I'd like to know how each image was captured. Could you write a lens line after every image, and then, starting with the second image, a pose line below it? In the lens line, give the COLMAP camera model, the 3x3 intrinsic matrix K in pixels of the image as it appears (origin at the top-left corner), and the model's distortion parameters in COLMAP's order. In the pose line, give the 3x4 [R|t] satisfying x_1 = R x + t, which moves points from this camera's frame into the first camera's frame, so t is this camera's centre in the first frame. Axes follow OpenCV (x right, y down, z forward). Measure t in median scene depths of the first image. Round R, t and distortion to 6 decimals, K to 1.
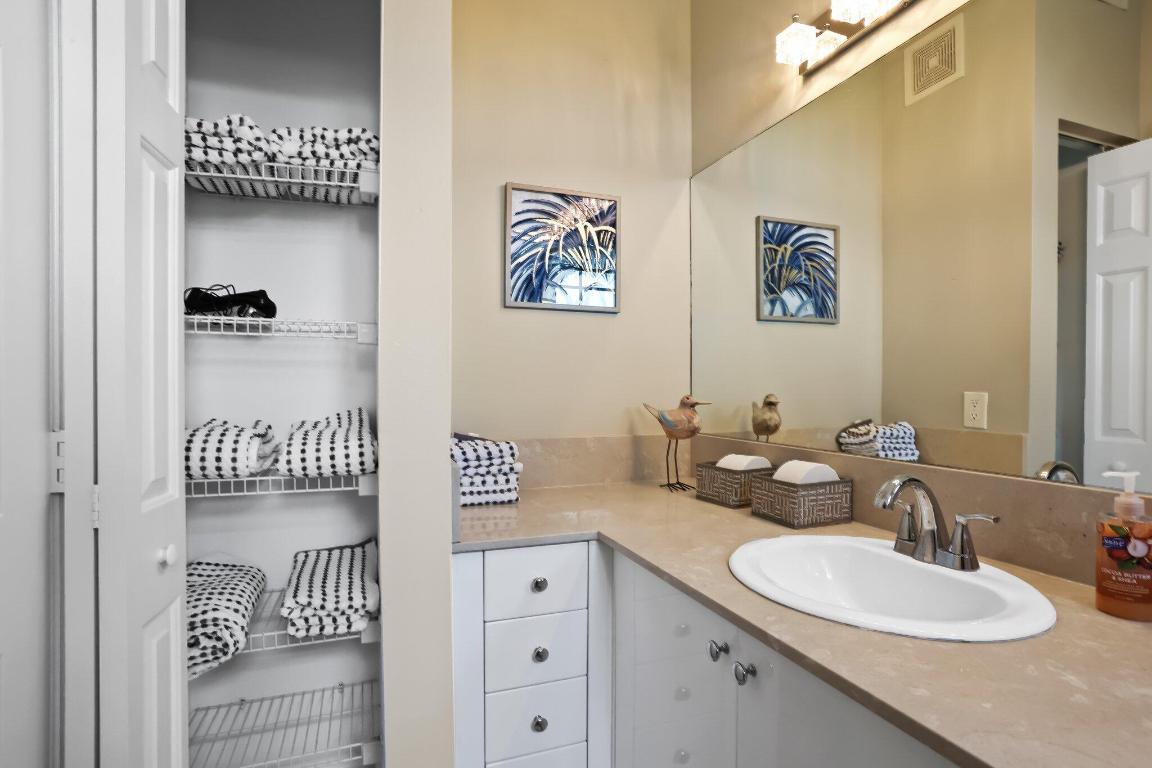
lens RADIAL K [[575.1, 0, 576.2], [0, 575.1, 386.4], [0, 0, 1]] dist [-0.030399, 0.000484]
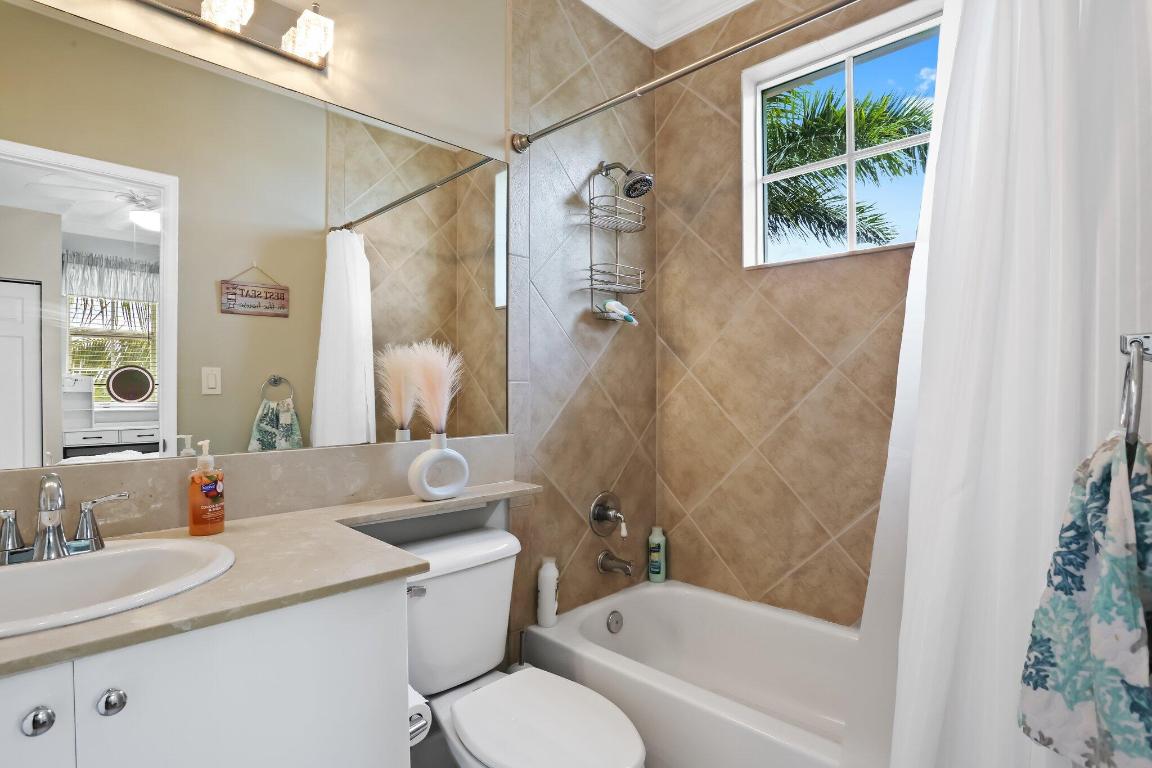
lens RADIAL K [[575.1, 0, 576.2], [0, 575.1, 386.4], [0, 0, 1]] dist [-0.030399, 0.000484]
pose [[-0.417548, -0.001365, 0.908654, -0.870096], [0.000369, 0.999999, 0.001671, 0.002298], [-0.908655, 0.001033, -0.417547, 0.737563]]
